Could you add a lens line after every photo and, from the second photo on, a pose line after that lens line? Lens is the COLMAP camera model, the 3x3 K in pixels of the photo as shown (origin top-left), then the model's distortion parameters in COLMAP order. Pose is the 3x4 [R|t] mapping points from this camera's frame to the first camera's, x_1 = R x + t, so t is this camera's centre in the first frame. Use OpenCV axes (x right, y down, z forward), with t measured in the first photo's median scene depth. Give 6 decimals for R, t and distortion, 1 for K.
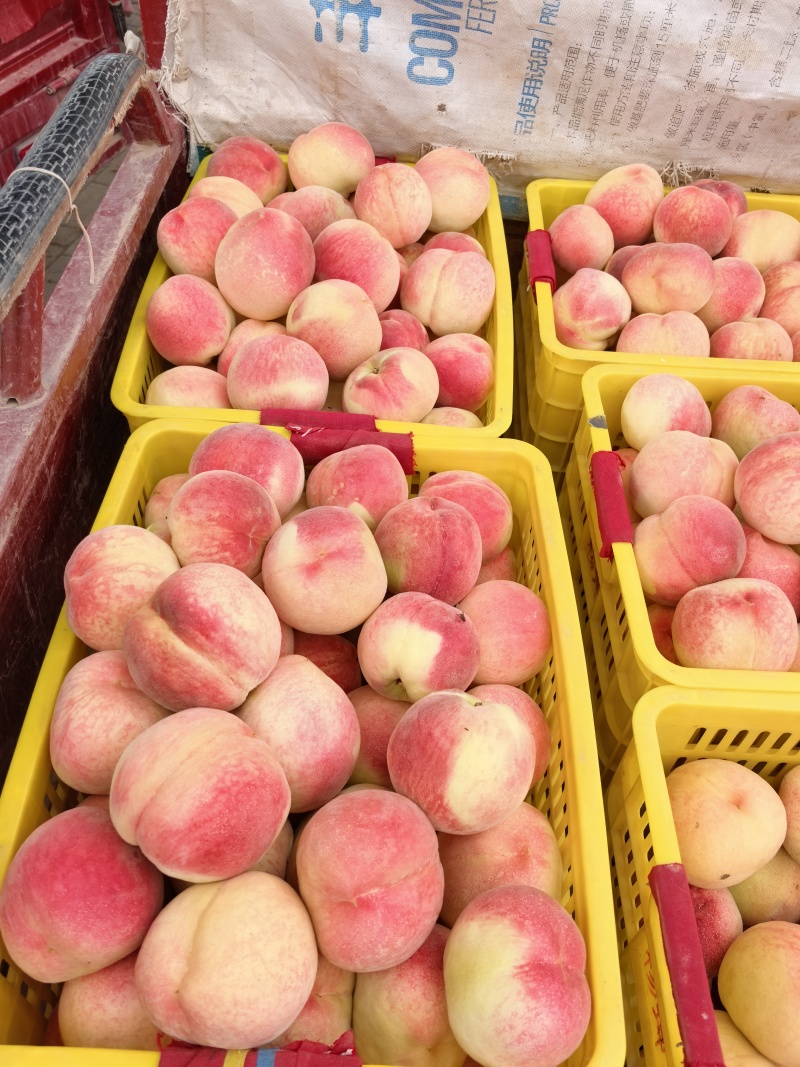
lens RADIAL K [[863.8, 0, 400.0], [0, 863.8, 533.5], [0, 0, 1]] dist [0.033992, -0.068696]
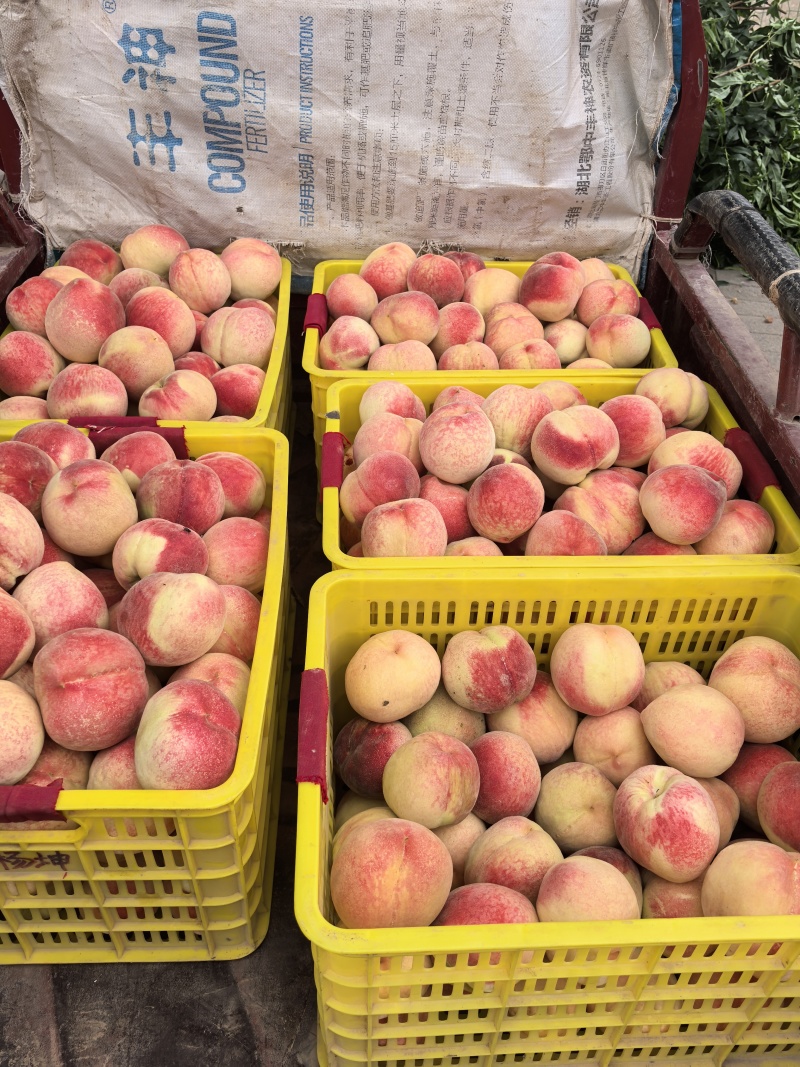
lens RADIAL K [[858.1, 0, 400.0], [0, 858.1, 533.5], [0, 0, 1]] dist [0.052789, -0.097604]
pose [[0.997406, -0.065977, 0.028789, 0.243939], [0.069489, 0.986869, -0.145813, 0.215316], [-0.018791, 0.147435, 0.988893, -0.235554]]
